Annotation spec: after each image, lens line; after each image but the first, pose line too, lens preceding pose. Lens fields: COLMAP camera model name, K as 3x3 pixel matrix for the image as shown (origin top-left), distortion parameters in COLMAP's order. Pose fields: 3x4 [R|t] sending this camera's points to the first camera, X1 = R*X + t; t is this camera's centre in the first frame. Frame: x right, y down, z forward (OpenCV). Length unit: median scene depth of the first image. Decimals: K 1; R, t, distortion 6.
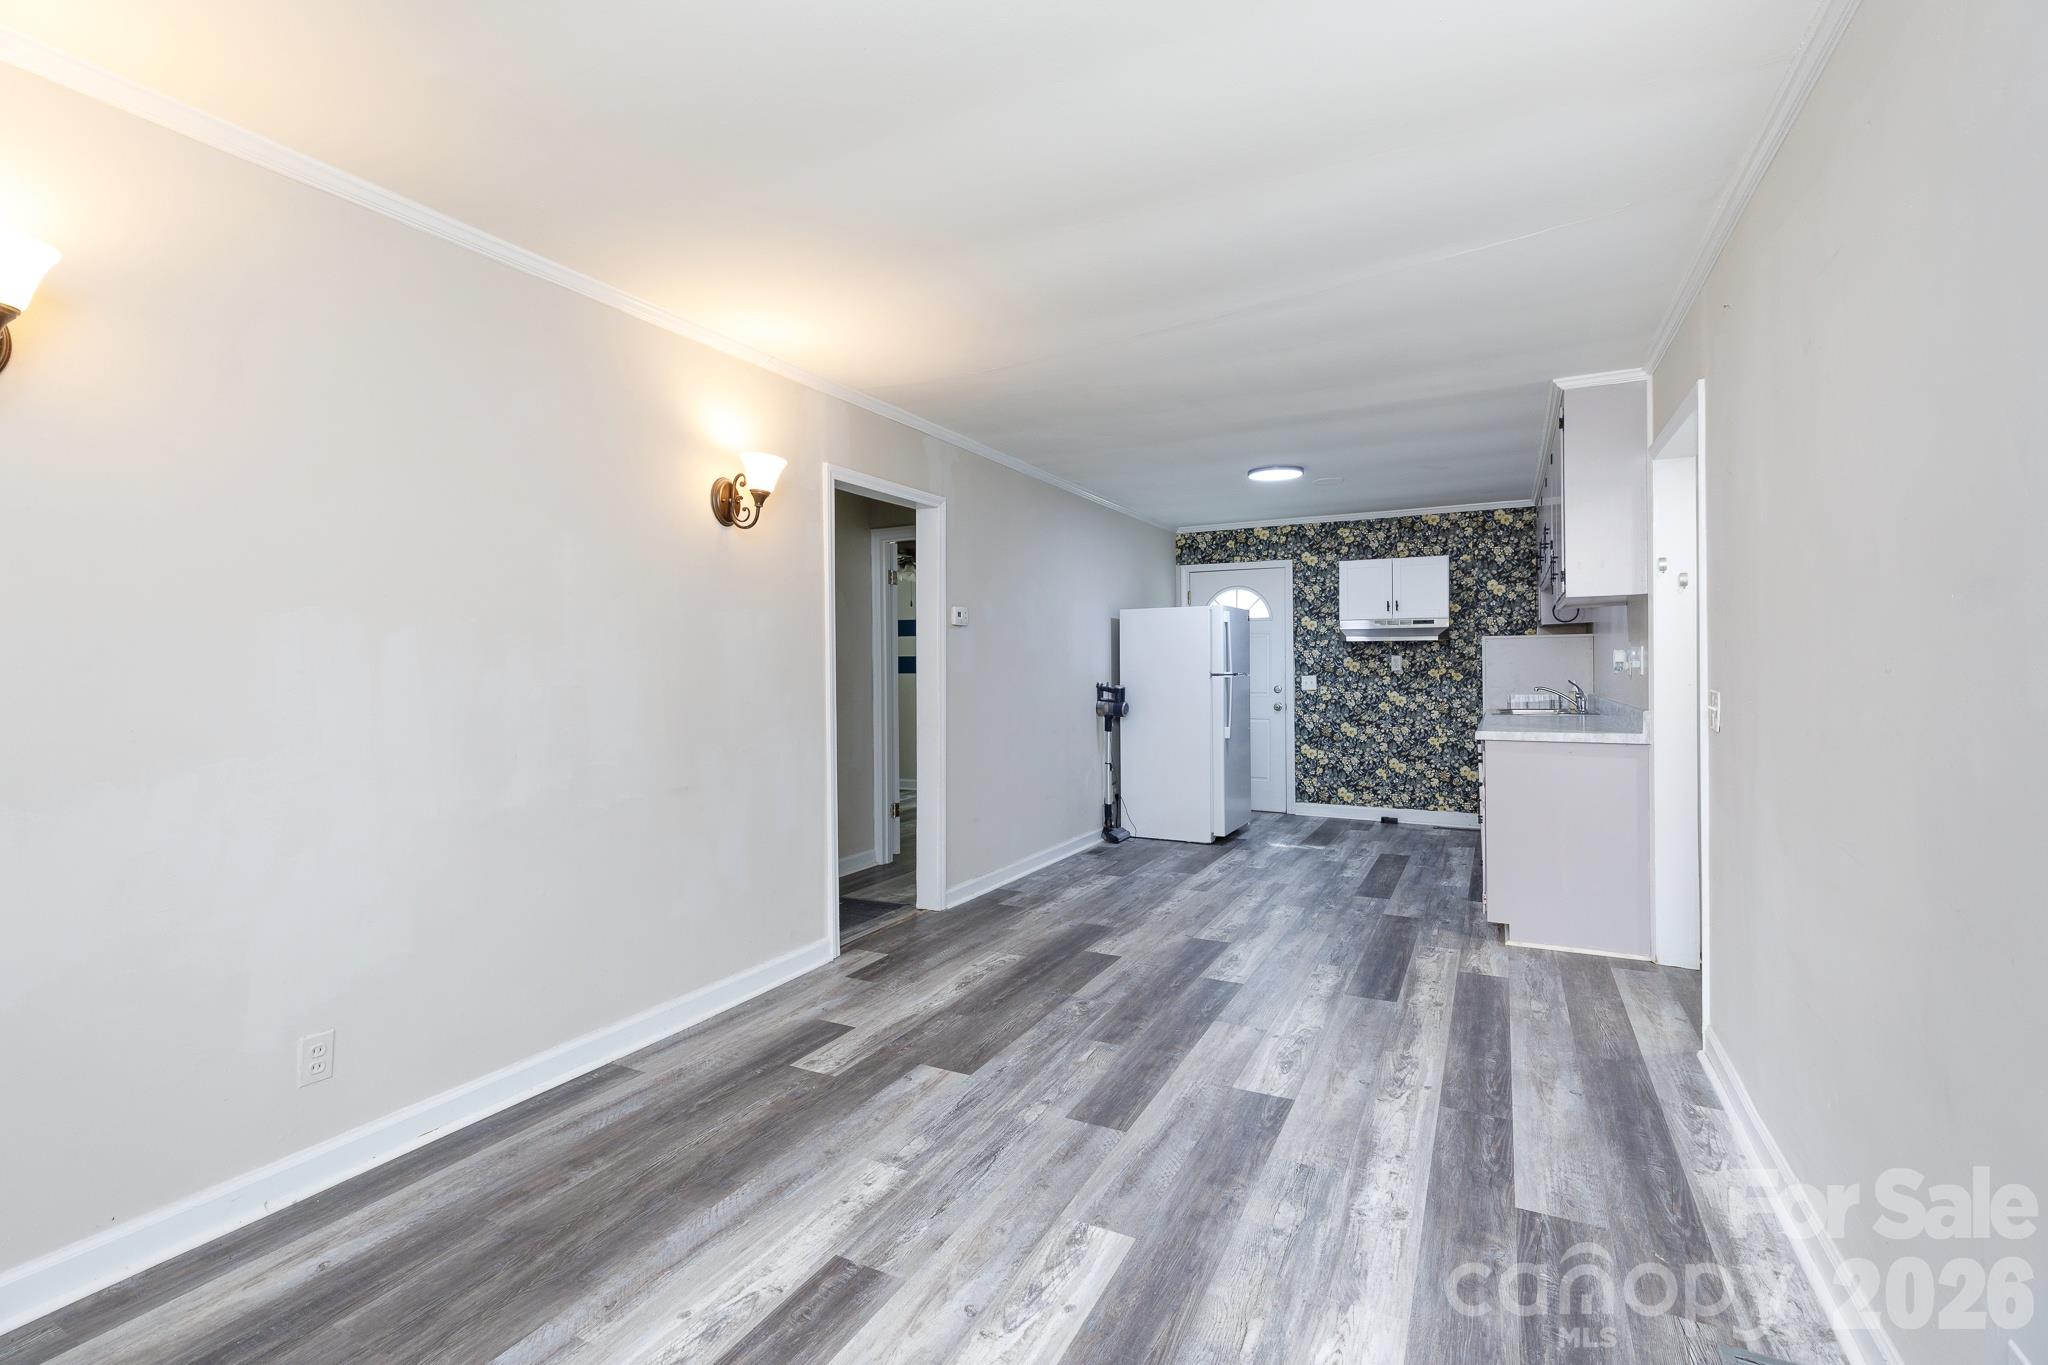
lens RADIAL K [[930.0, 0, 1010.9], [0, 930.0, 668.9], [0, 0, 1]] dist [0.002835, 0.001711]
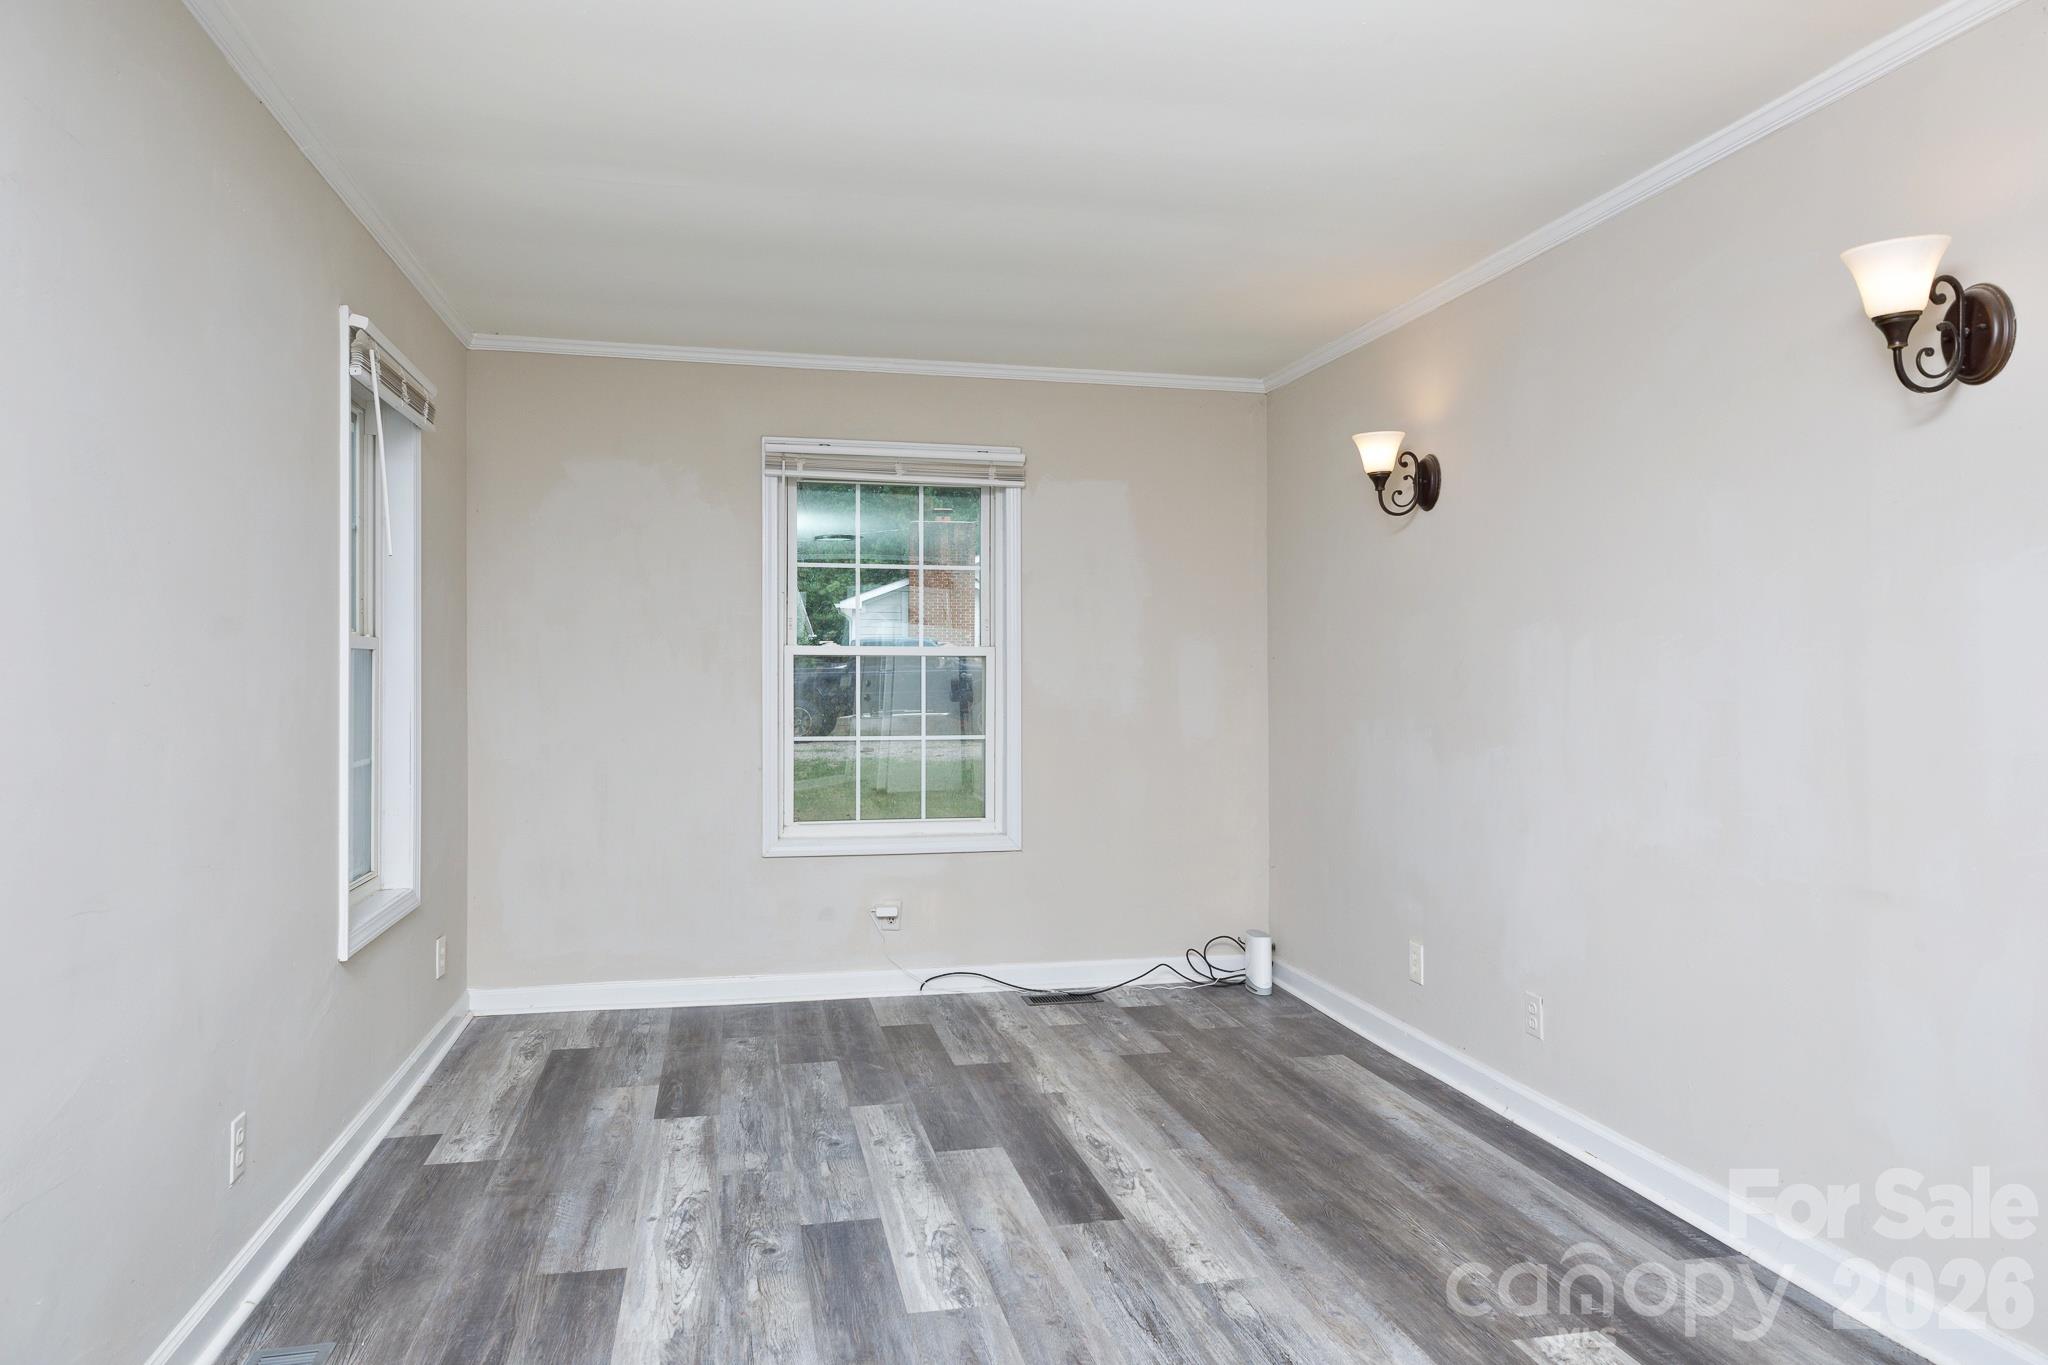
lens RADIAL K [[1411.3, 0, 1024.3], [0, 1411.3, 679.4], [0, 0, 1]] dist [0.002599, 0.000382]
pose [[-0.773726, 0.004677, -0.633503, 0.903936], [0.000161, 0.999974, 0.007186, -0.004415], [0.633520, 0.005458, -0.773707, 2.119928]]
